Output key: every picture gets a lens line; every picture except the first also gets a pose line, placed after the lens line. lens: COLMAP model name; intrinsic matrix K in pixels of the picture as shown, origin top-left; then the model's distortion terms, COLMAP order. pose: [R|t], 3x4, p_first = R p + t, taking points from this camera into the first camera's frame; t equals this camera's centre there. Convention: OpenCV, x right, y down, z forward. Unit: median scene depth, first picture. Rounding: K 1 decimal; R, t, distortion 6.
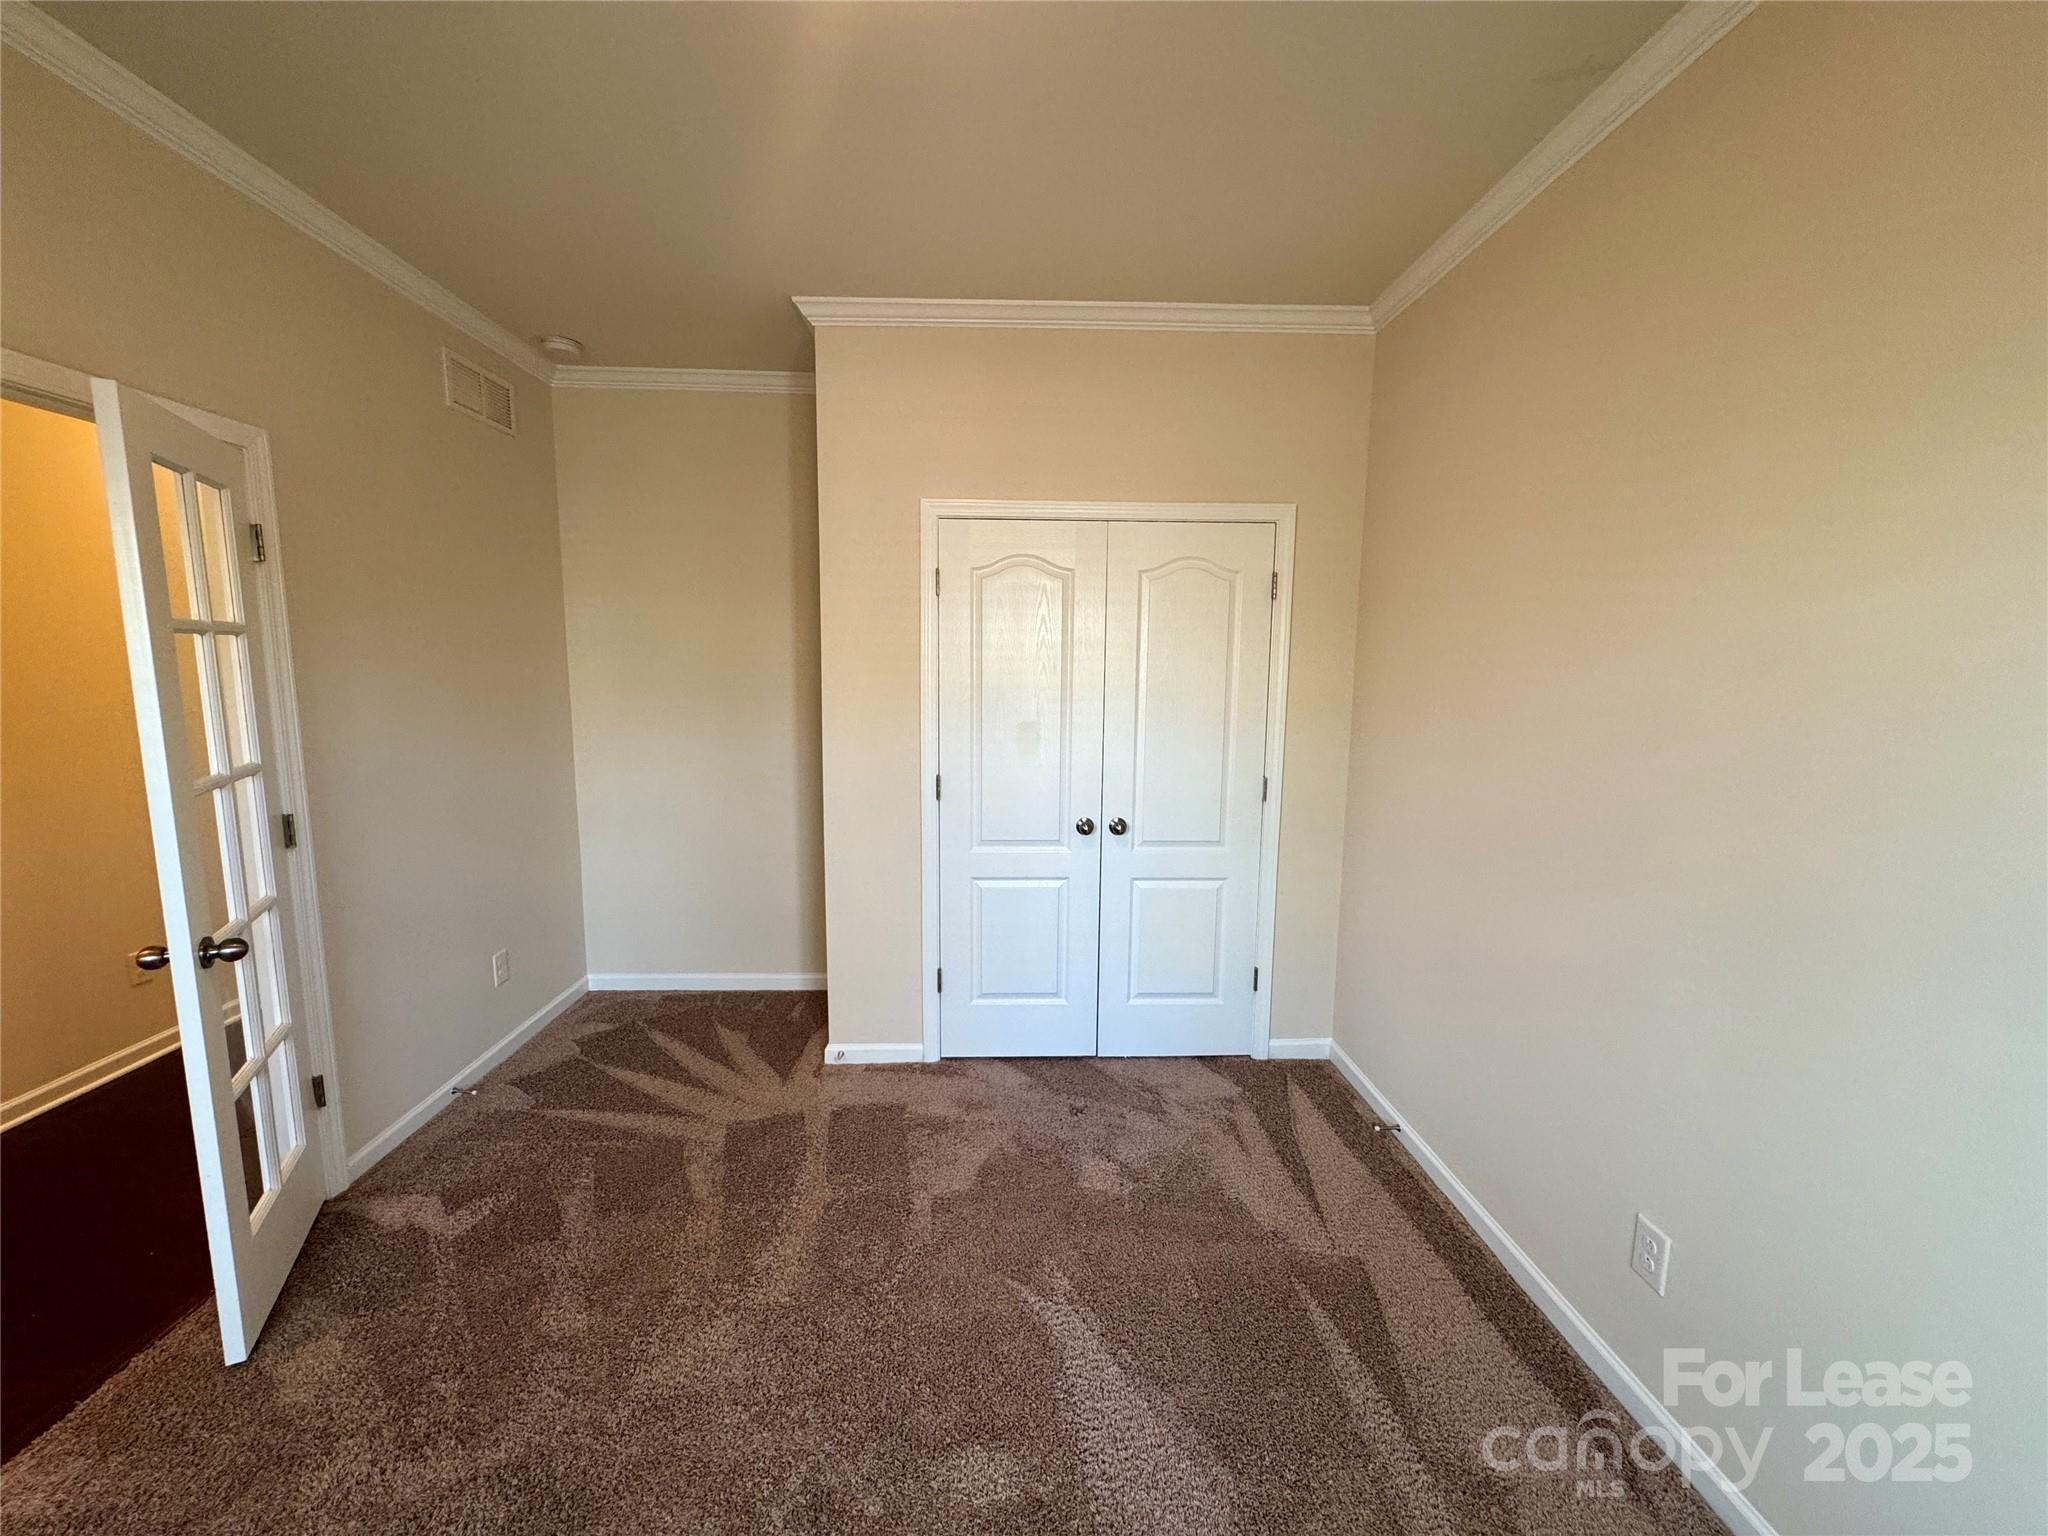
lens RADIAL K [[809.4, 0, 1020.5], [0, 809.4, 759.9], [0, 0, 1]] dist [-0.002702, 0.000095]
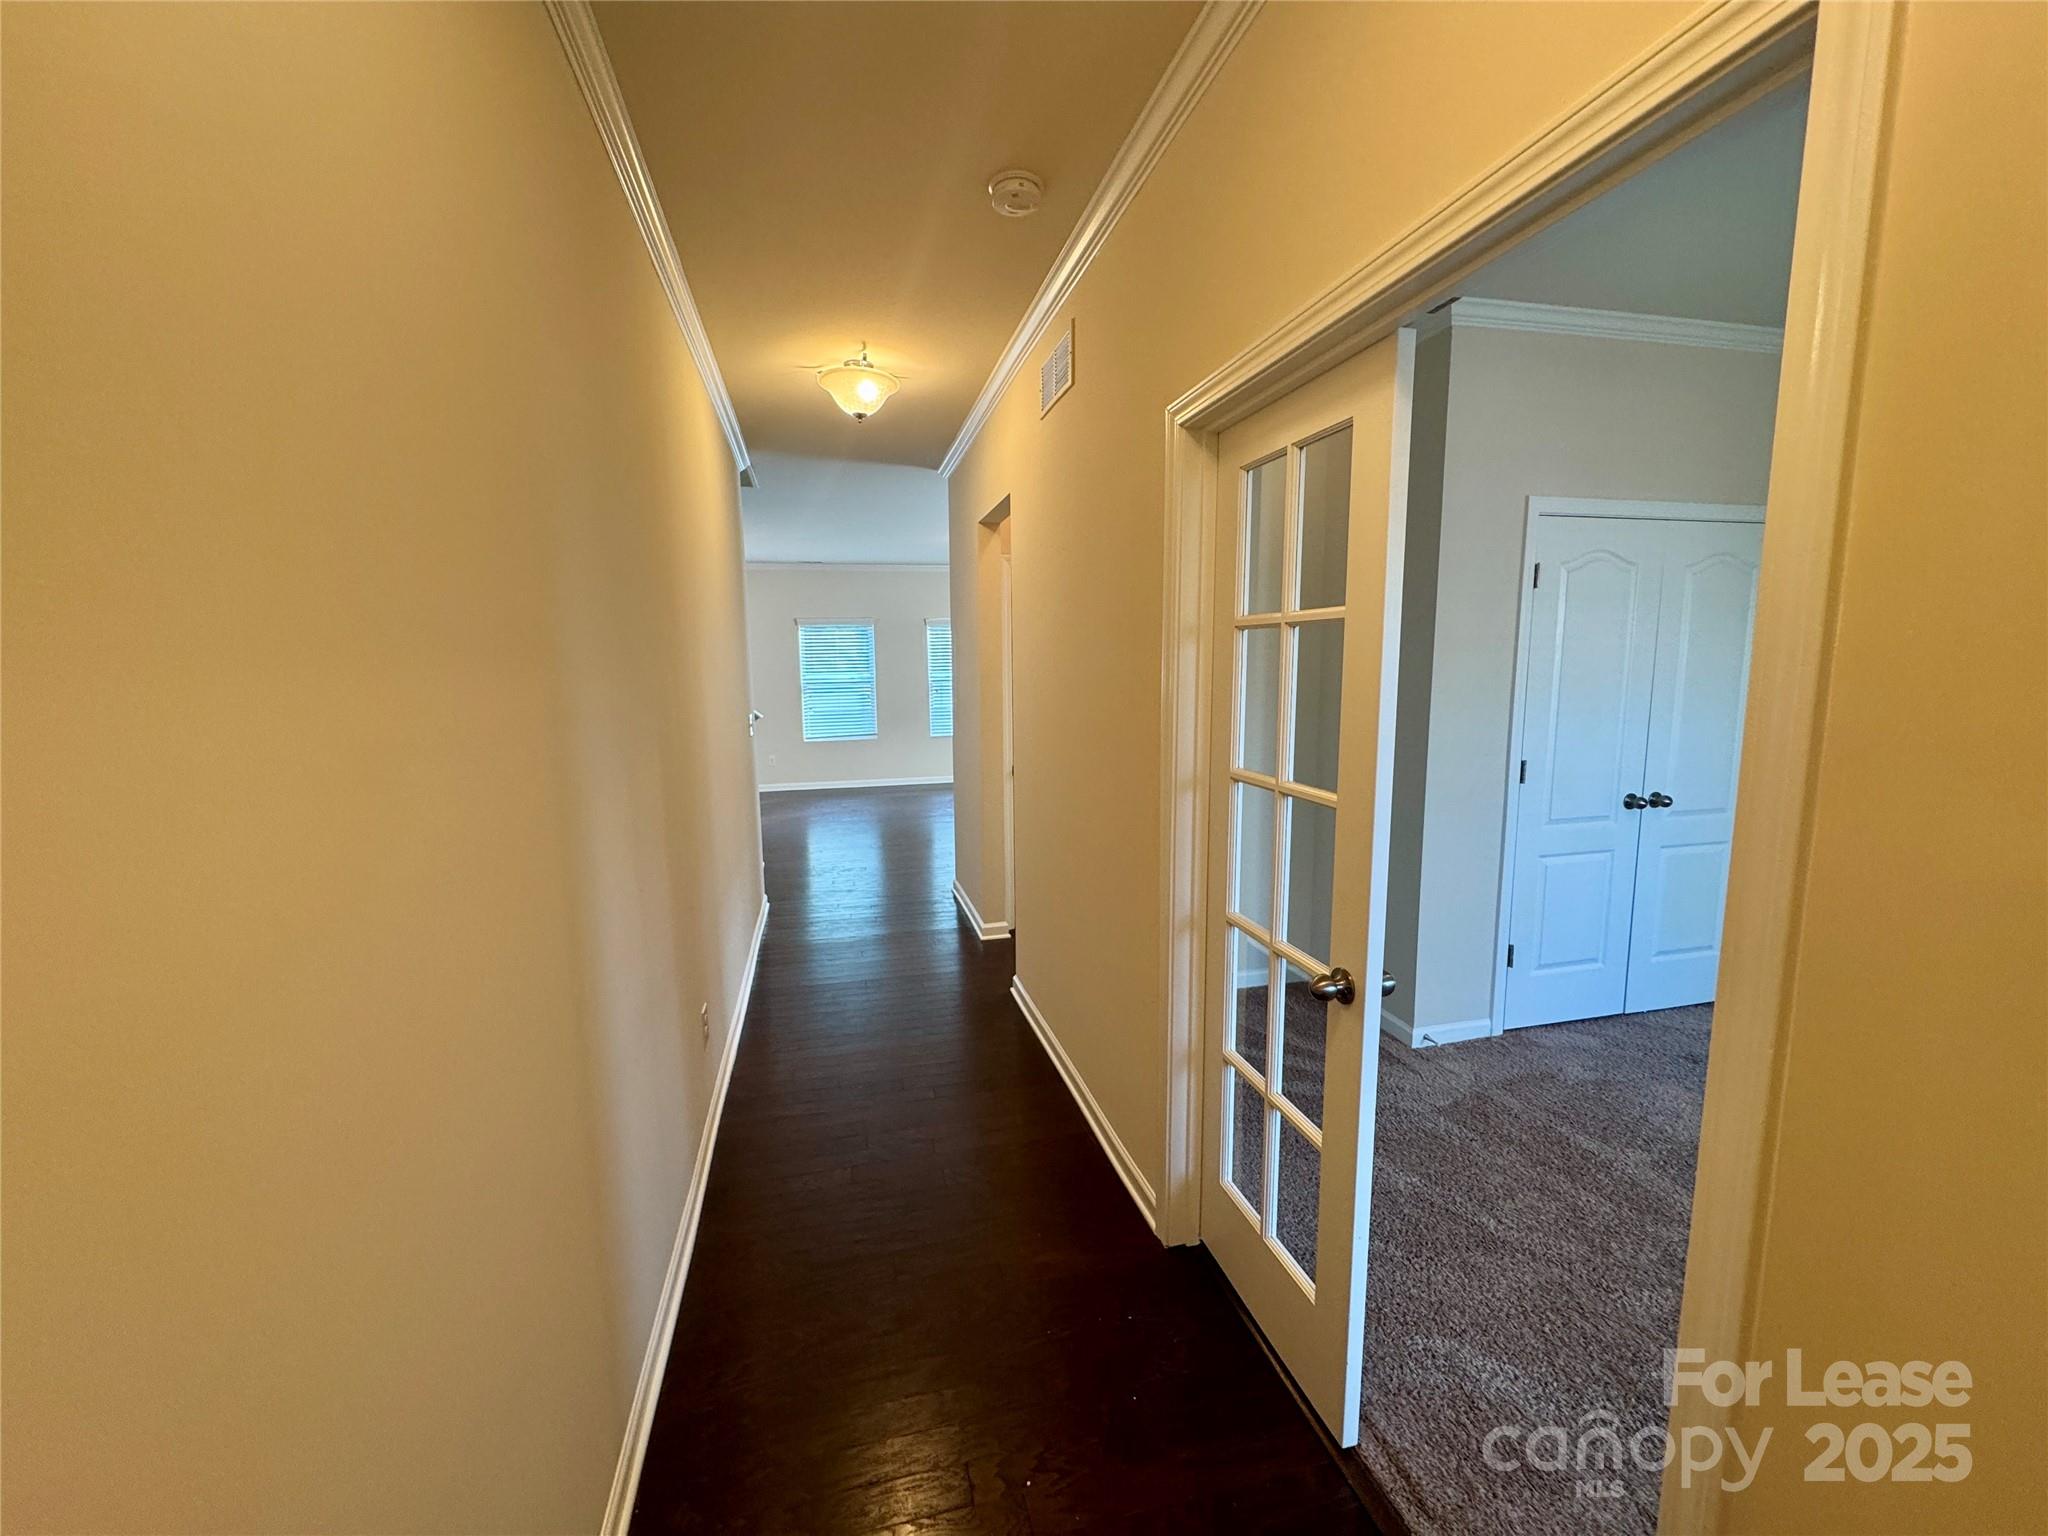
lens RADIAL K [[809.4, 0, 1023.8], [0, 809.4, 768.9], [0, 0, 1]] dist [-0.002702, 0.000095]
pose [[0.978523, -0.046449, 0.200836, -0.927461], [0.046983, 0.998893, 0.002108, -0.001646], [-0.200712, 0.007373, 0.979623, 0.098944]]
